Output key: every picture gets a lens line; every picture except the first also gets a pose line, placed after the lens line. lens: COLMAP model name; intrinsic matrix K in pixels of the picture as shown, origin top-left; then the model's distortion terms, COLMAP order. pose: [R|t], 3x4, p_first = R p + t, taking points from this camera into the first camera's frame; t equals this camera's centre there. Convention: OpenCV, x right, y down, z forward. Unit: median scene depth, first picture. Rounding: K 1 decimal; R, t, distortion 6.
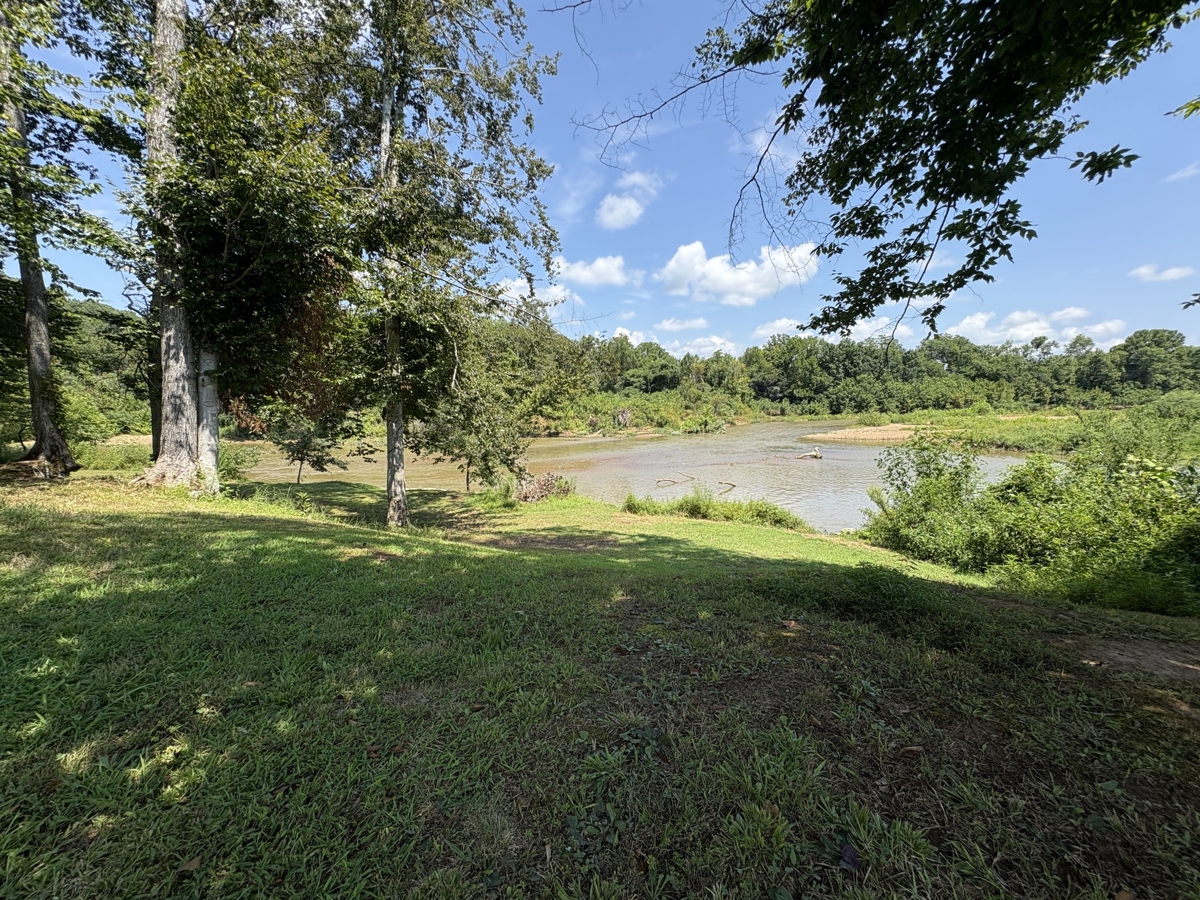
lens RADIAL K [[475.6, 0, 602.3], [0, 475.6, 448.6], [0, 0, 1]] dist [-0.000688, -0.000518]
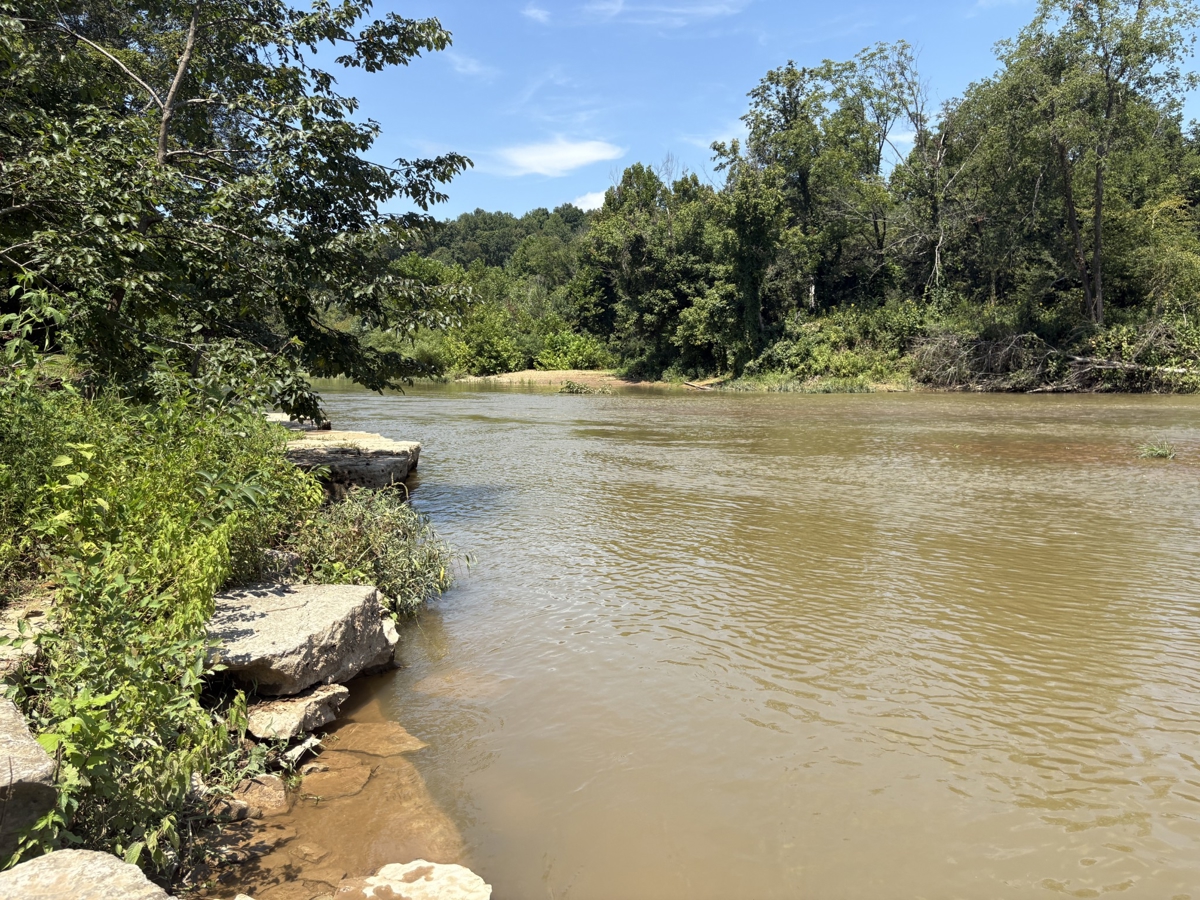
lens RADIAL K [[899.7, 0, 599.7], [0, 899.7, 433.7], [0, 0, 1]] dist [0.059823, -0.070053]
pose [[0.616263, 0.067385, -0.784652, 0.167786], [-0.079395, 0.996573, 0.023228, 0.095044], [0.783528, 0.047983, 0.619501, 1.246936]]
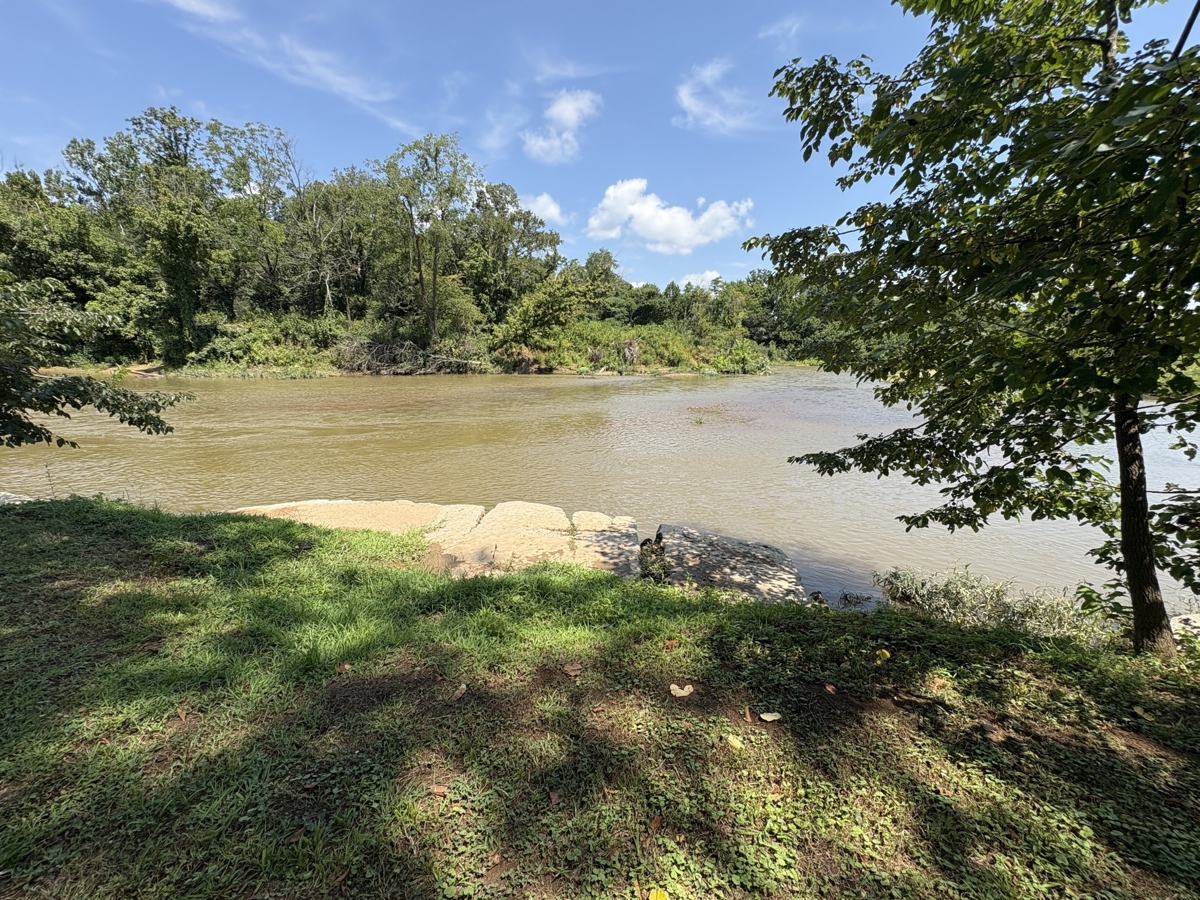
lens RADIAL K [[475.6, 0, 600.2], [0, 475.6, 445.5], [0, 0, 1]] dist [-0.000688, -0.000518]
pose [[0.988472, 0.000856, 0.151401, -0.572465], [-0.016418, 0.994694, 0.101561, 0.035618], [-0.150511, -0.102875, 0.983241, 1.209740]]
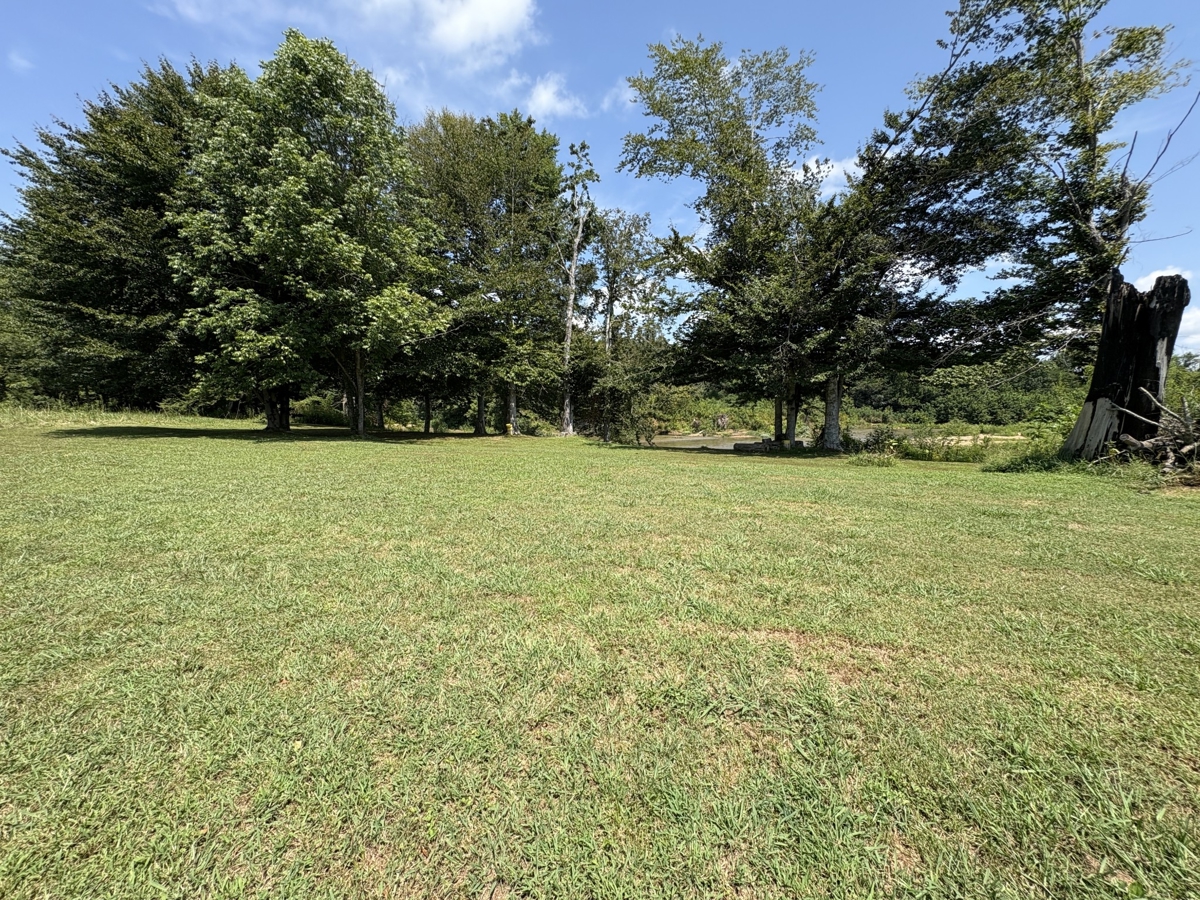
lens RADIAL K [[475.6, 0, 604.5], [0, 475.6, 444.4], [0, 0, 1]] dist [-0.000688, -0.000518]
pose [[0.974535, 0.040888, -0.220478, 0.108197], [-0.042433, 0.999097, -0.002278, 0.045850], [0.220186, 0.011575, 0.975389, -1.194229]]
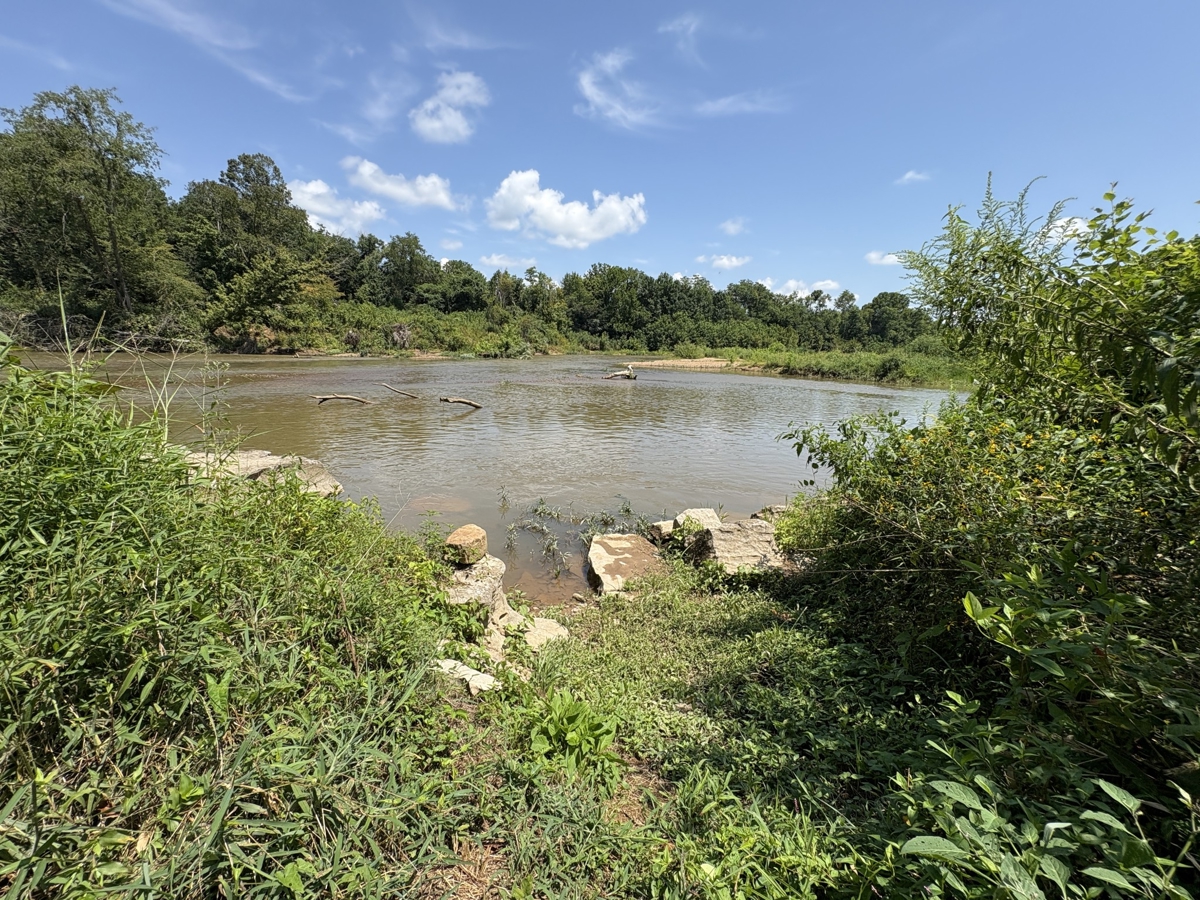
lens RADIAL K [[475.6, 0, 601.1], [0, 475.6, 452.5], [0, 0, 1]] dist [-0.000688, -0.000518]
pose [[0.938757, -0.032923, 0.343004, 0.385023], [-0.011069, 0.992030, 0.125515, 0.103659], [-0.344403, -0.121625, 0.930910, 0.794125]]
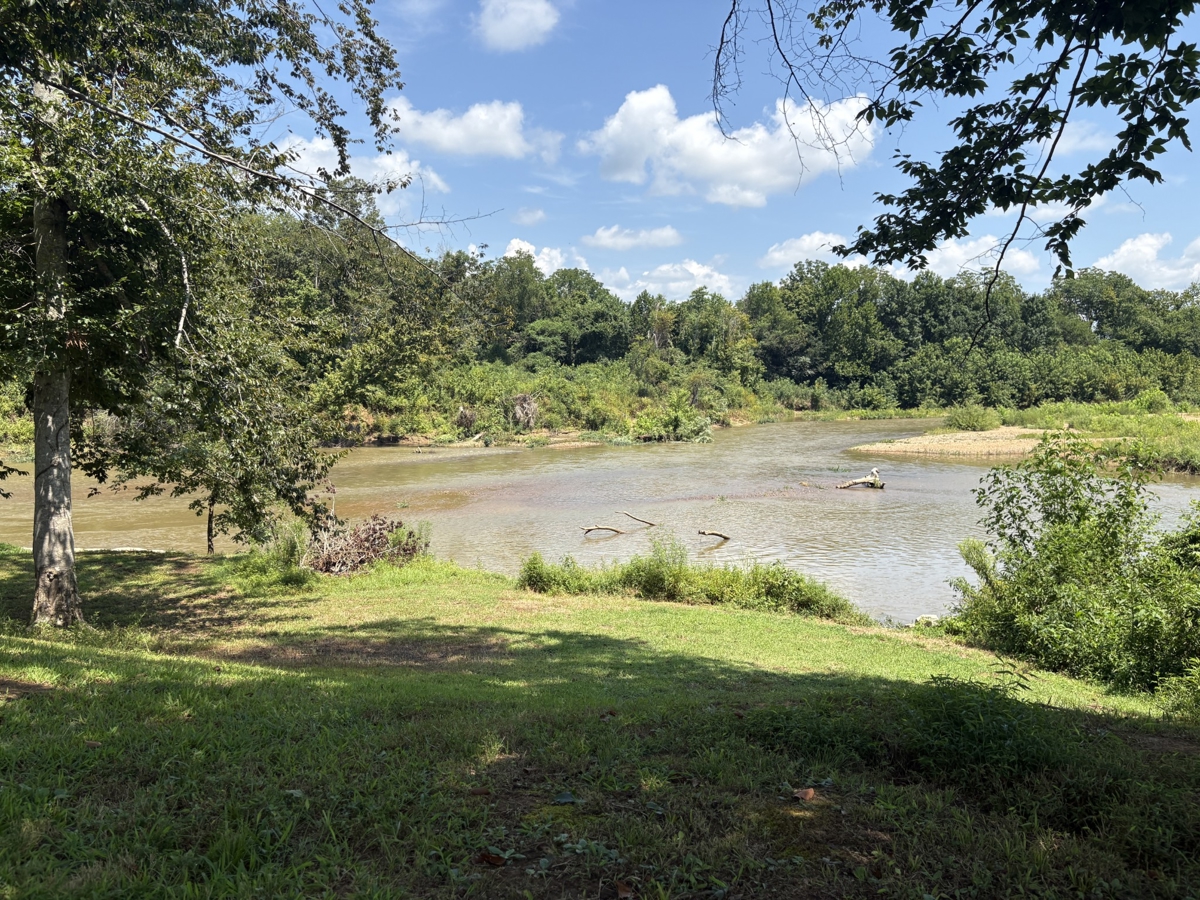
lens RADIAL K [[899.7, 0, 594.7], [0, 899.7, 454.4], [0, 0, 1]] dist [0.059823, -0.070053]
pose [[0.992469, 0.005750, 0.122365, 0.003220], [-0.003761, 0.999857, -0.016476, -0.000317], [-0.122442, 0.015892, 0.992348, -0.000970]]
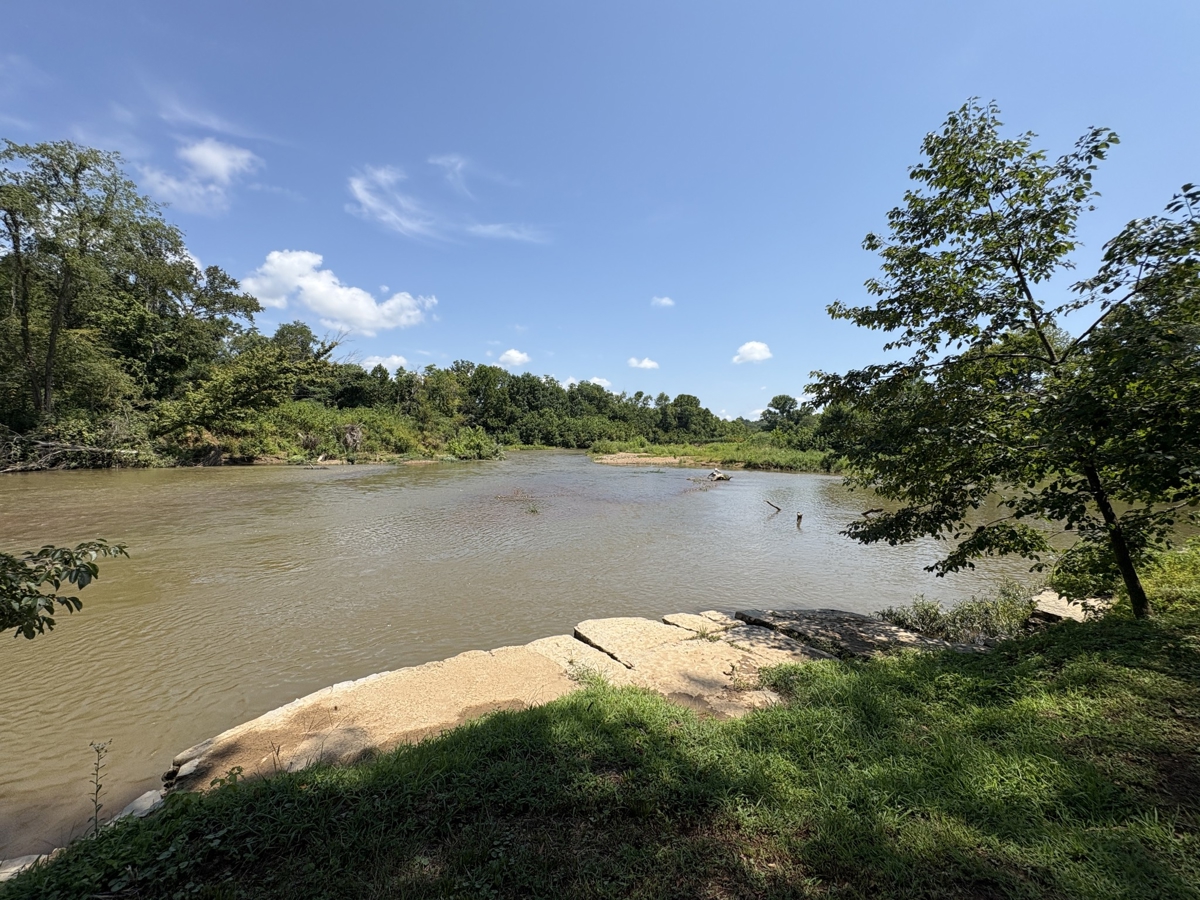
lens RADIAL K [[475.6, 0, 597.7], [0, 475.6, 442.5], [0, 0, 1]] dist [-0.000688, -0.000518]
pose [[0.719486, 0.026970, 0.693984, -0.842326], [0.033931, 0.996687, -0.073912, 0.017879], [-0.693678, 0.076726, 0.716187, 1.359185]]
